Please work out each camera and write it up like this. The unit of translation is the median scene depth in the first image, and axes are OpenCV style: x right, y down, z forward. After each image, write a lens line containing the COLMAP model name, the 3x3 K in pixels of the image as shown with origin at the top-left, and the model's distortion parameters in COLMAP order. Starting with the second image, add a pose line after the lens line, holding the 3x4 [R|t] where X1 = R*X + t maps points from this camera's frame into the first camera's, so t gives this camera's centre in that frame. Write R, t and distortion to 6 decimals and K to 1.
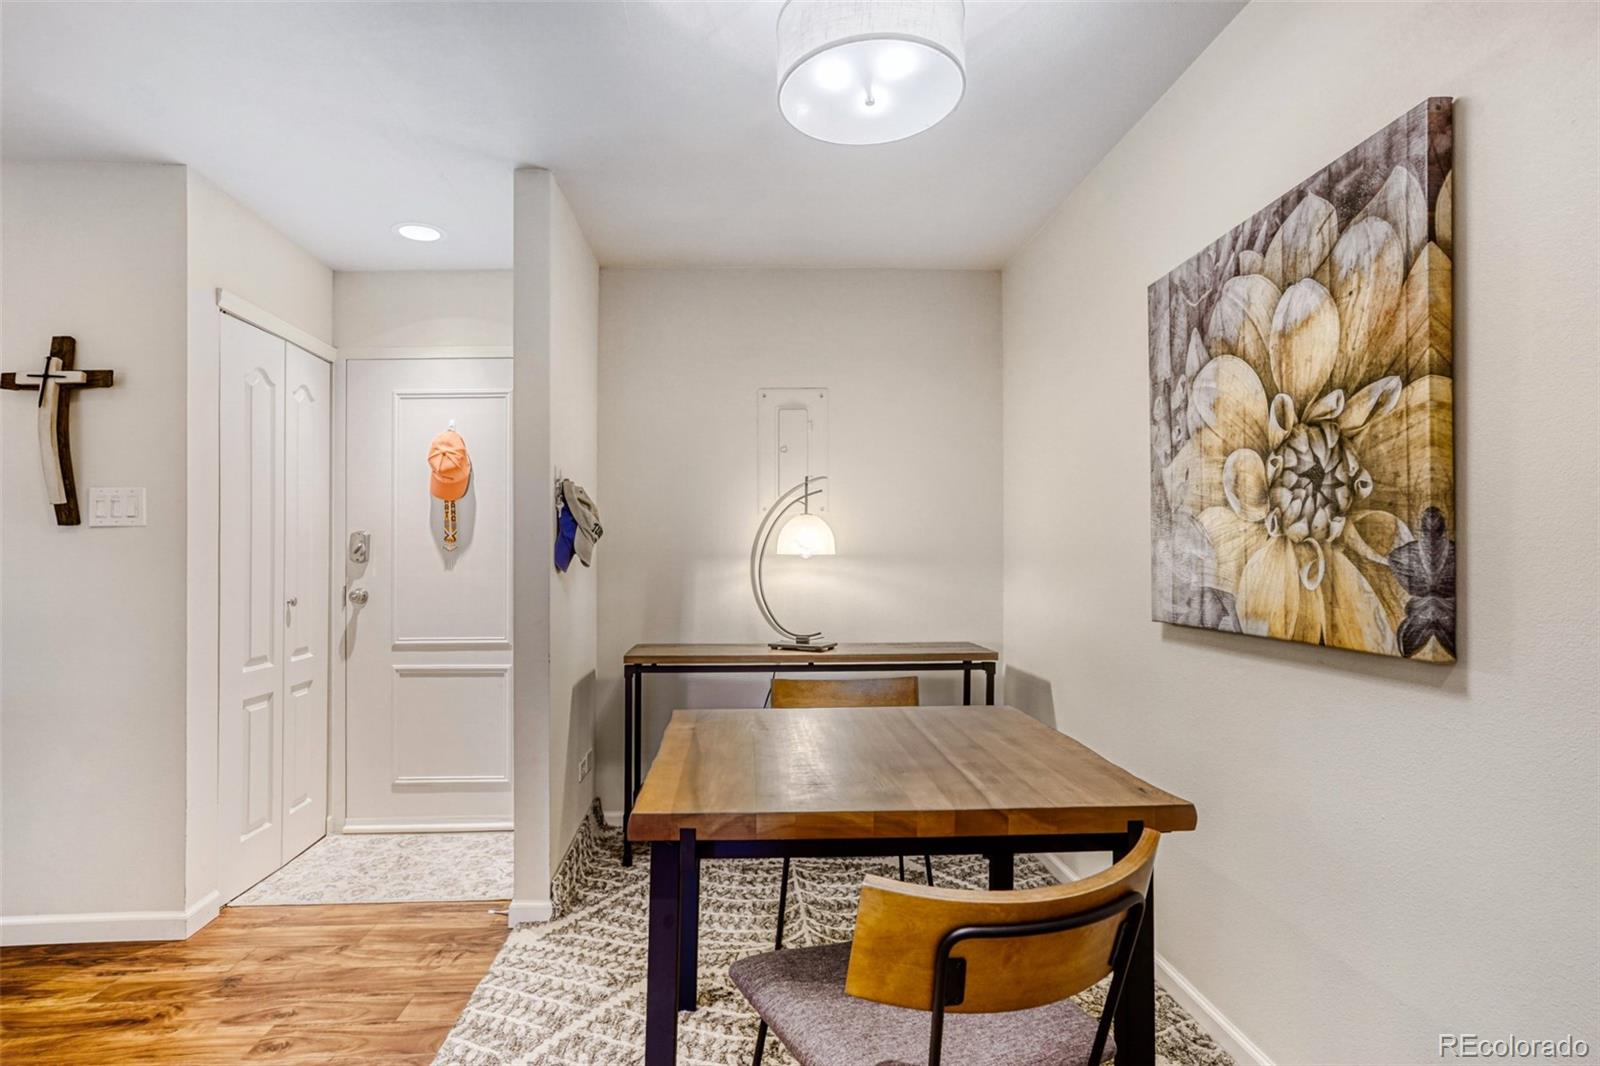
lens RADIAL K [[831.7, 0, 739.0], [0, 831.7, 553.1], [0, 0, 1]] dist [-0.043619, 0.045036]
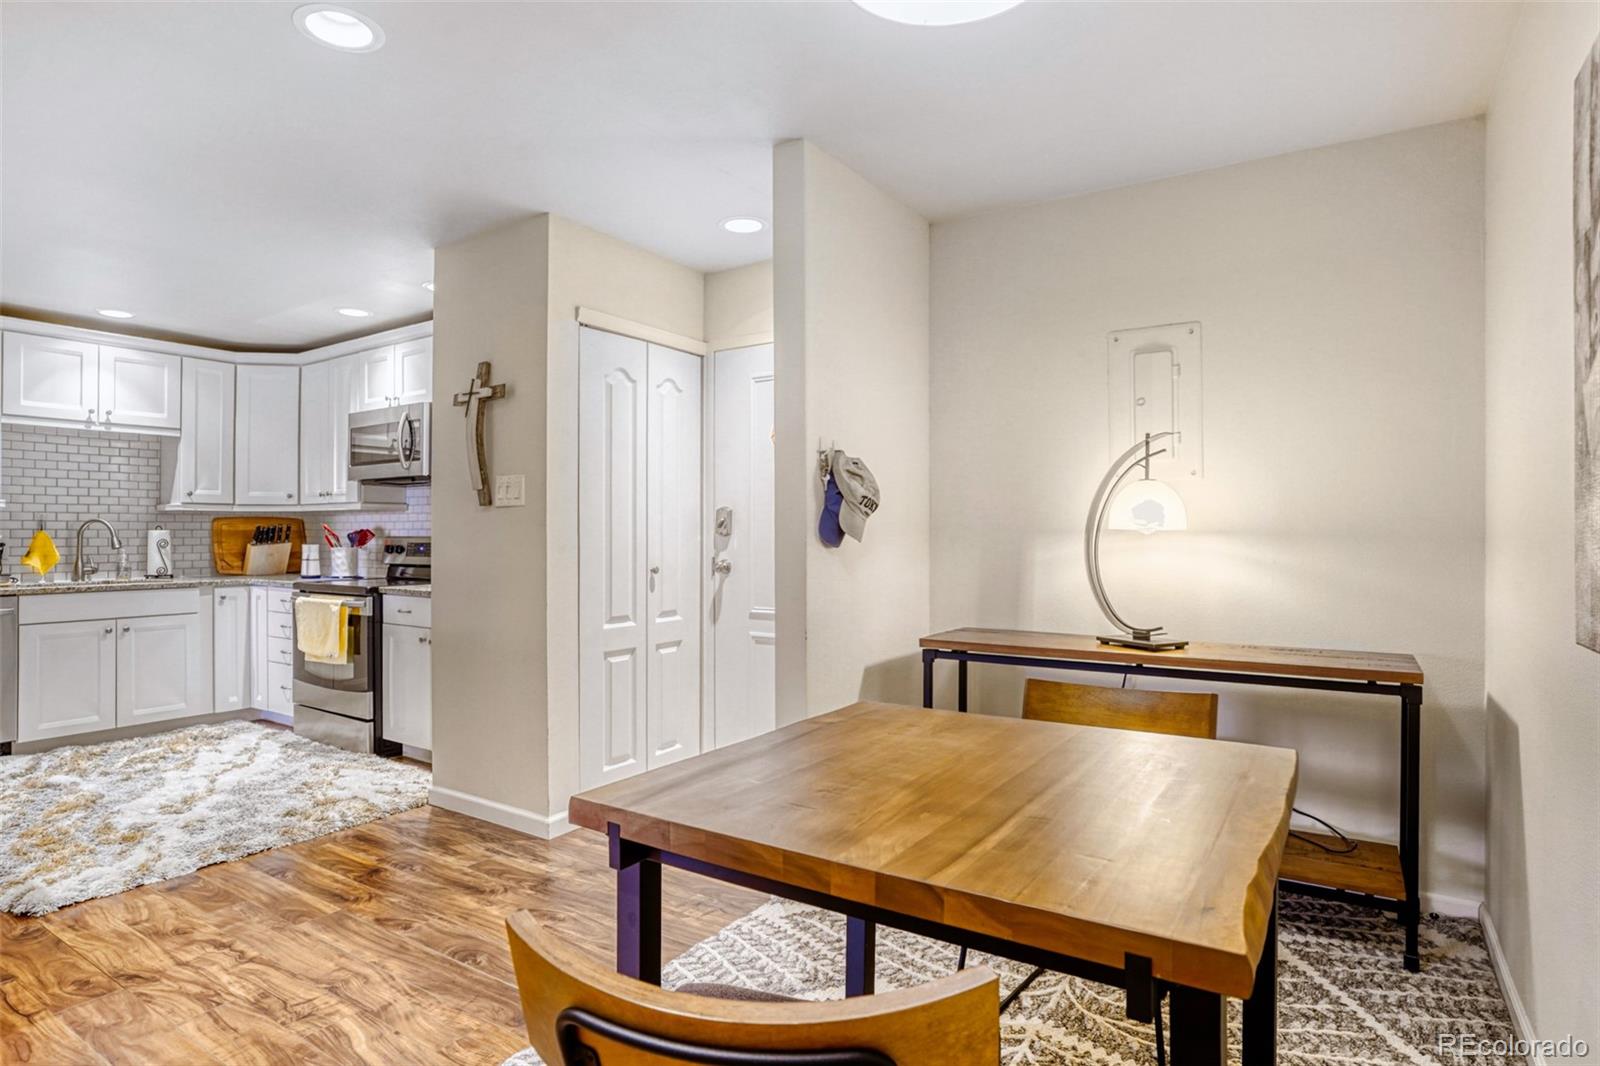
lens RADIAL K [[842.8, 0, 789.2], [0, 842.8, 525.6], [0, 0, 1]] dist [-0.070171, 0.036603]
pose [[0.824164, 0.000259, -0.566351, 0.413132], [-0.002214, 0.999994, -0.002765, 0.000940], [0.566347, 0.003533, 0.824160, 0.223403]]
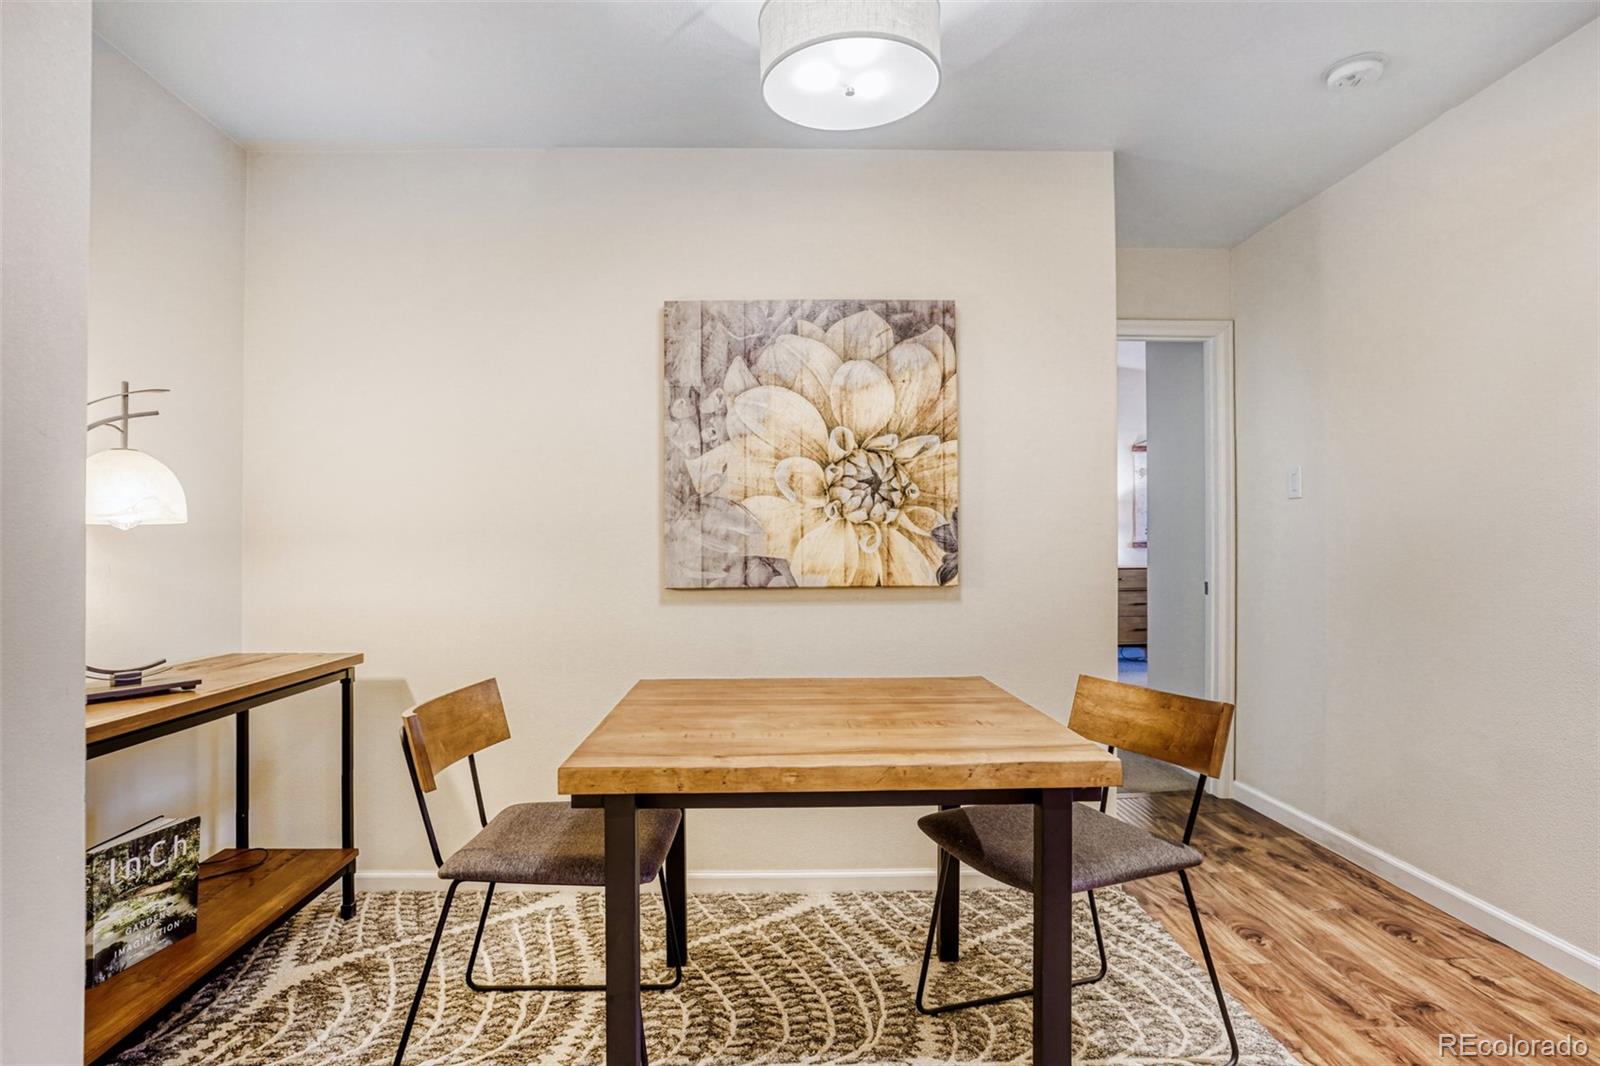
lens RADIAL K [[846.9, 0, 792.0], [0, 846.9, 537.1], [0, 0, 1]] dist [-0.041713, 0.026671]
pose [[0.001457, 0.015351, 0.999881, -0.767839], [-0.000812, 0.999882, -0.015350, 0.031008], [-0.999999, -0.000790, 0.001470, 0.910750]]
